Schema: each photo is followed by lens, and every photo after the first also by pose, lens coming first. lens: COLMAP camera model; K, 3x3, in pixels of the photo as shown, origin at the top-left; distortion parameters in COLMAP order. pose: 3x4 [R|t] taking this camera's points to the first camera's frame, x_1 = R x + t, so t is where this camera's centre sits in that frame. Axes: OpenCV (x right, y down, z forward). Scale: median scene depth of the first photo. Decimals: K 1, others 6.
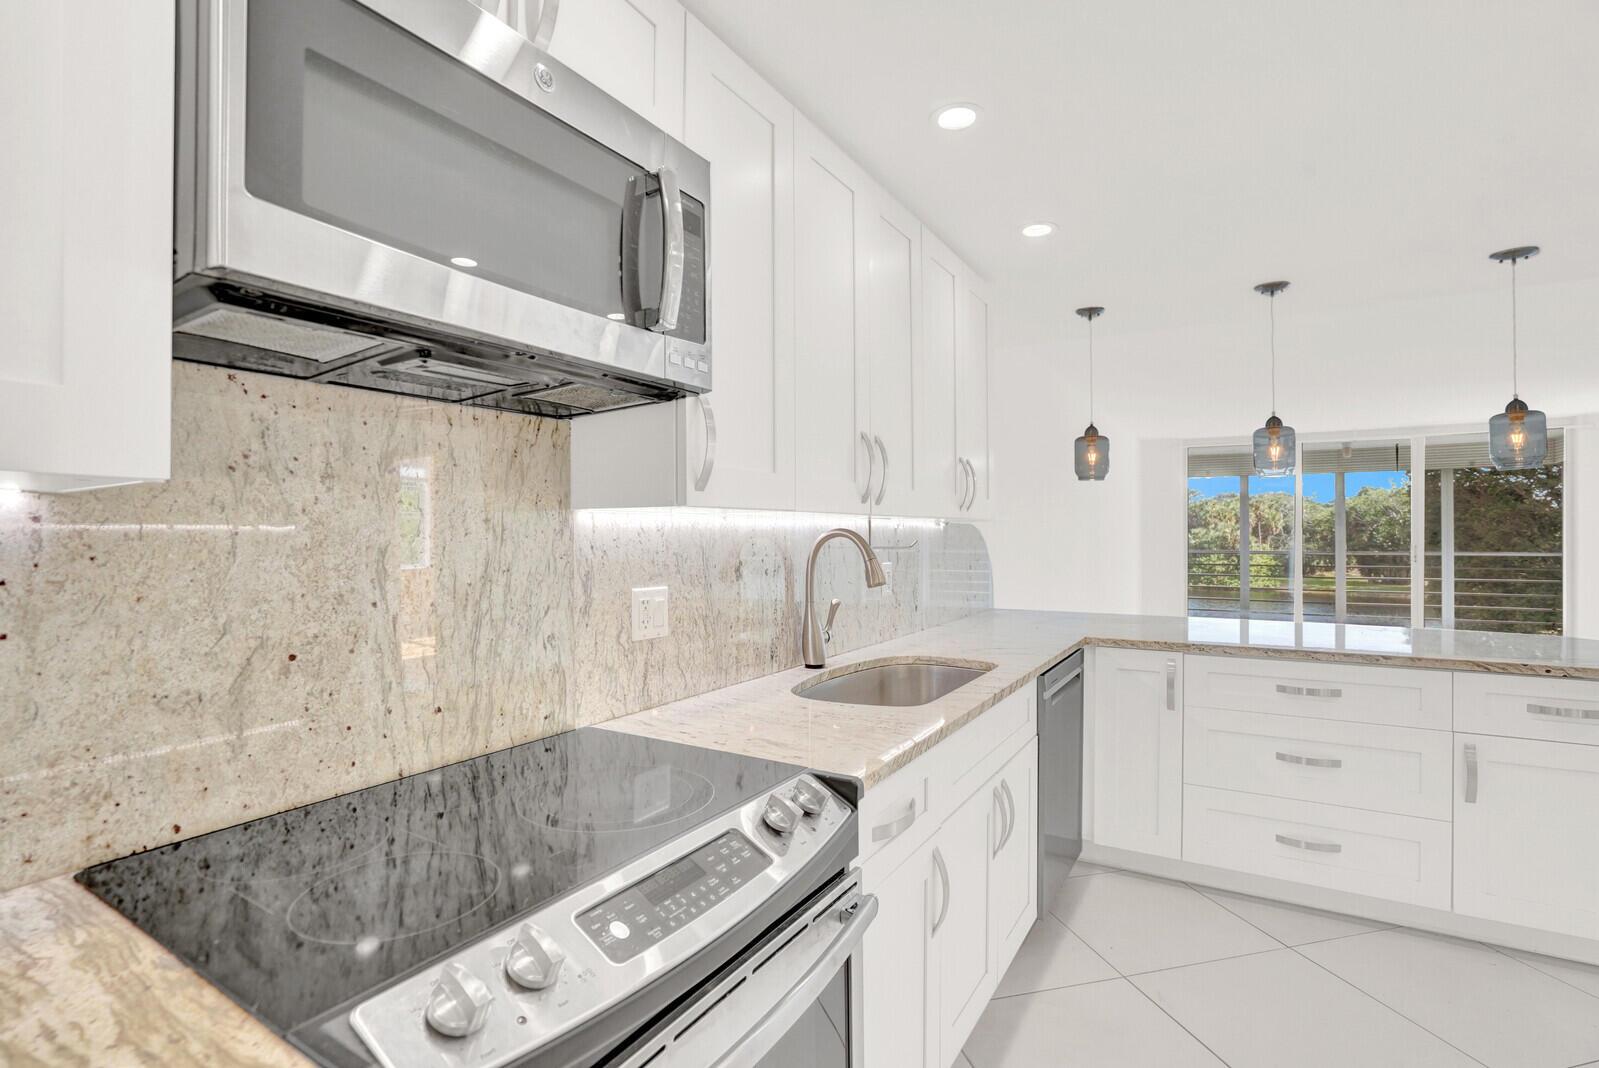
lens RADIAL K [[768.7, 0, 799.5], [0, 768.7, 534.0], [0, 0, 1]] dist [-0.061939, 0.034654]
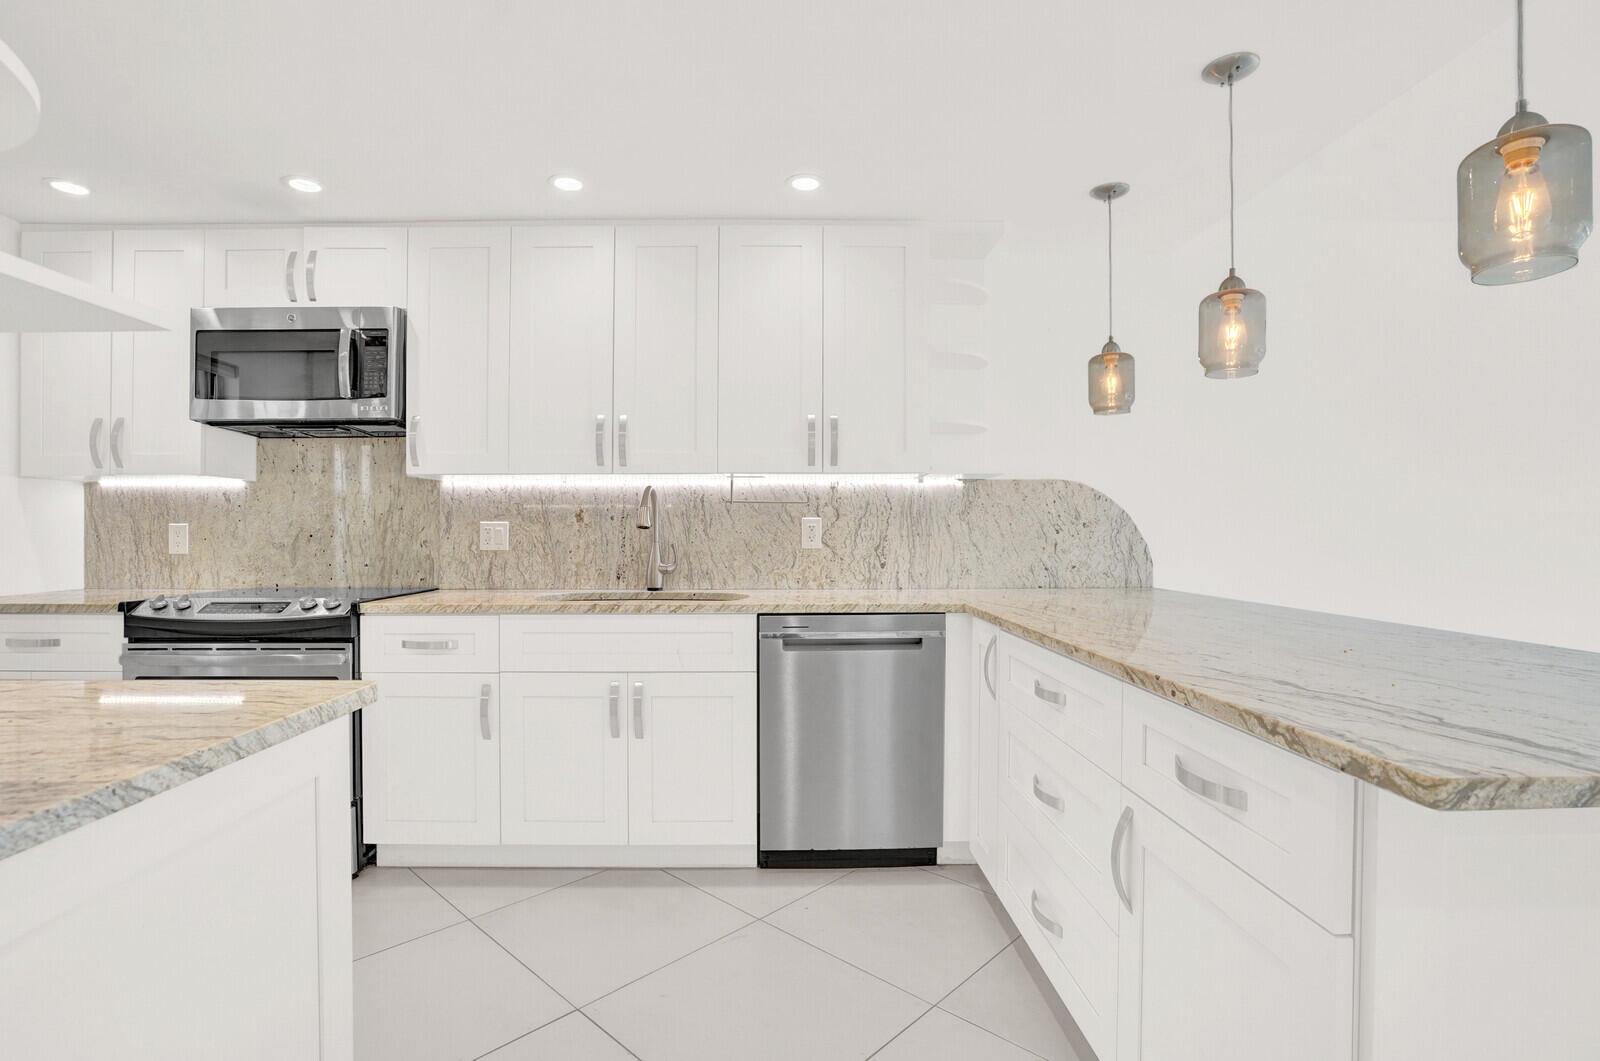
lens RADIAL K [[743.3, 0, 749.4], [0, 743.3, 508.1], [0, 0, 1]] dist [-0.044638, 0.012742]
pose [[0.522243, -0.025574, -0.852413, 1.201653], [0.001261, 0.999572, -0.029216, 0.067118], [0.852796, 0.014183, 0.522052, 0.455168]]
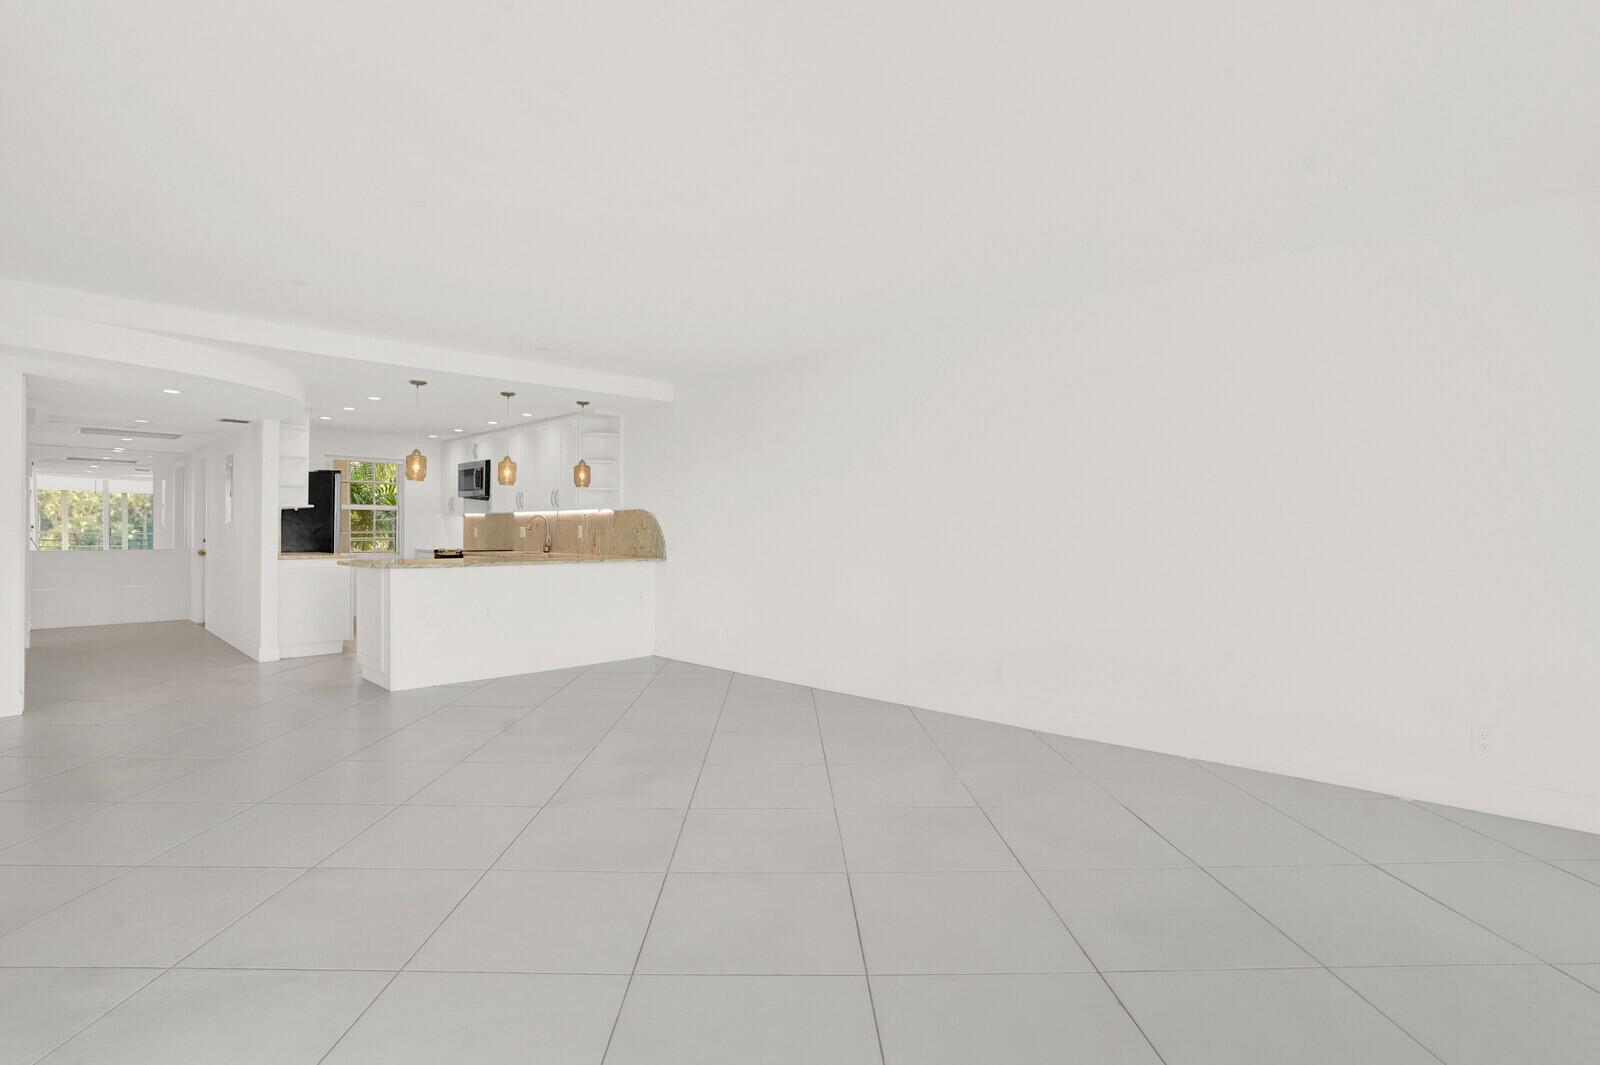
lens RADIAL K [[769.2, 0, 800.0], [0, 769.2, 532.5], [0, 0, 1]] dist [-0.061939, 0.034654]
pose [[-0.241453, -0.001034, -0.970412, 3.285813], [-0.004780, 0.999989, 0.000124, 0.070552], [0.970401, 0.004669, -0.241455, 3.049297]]
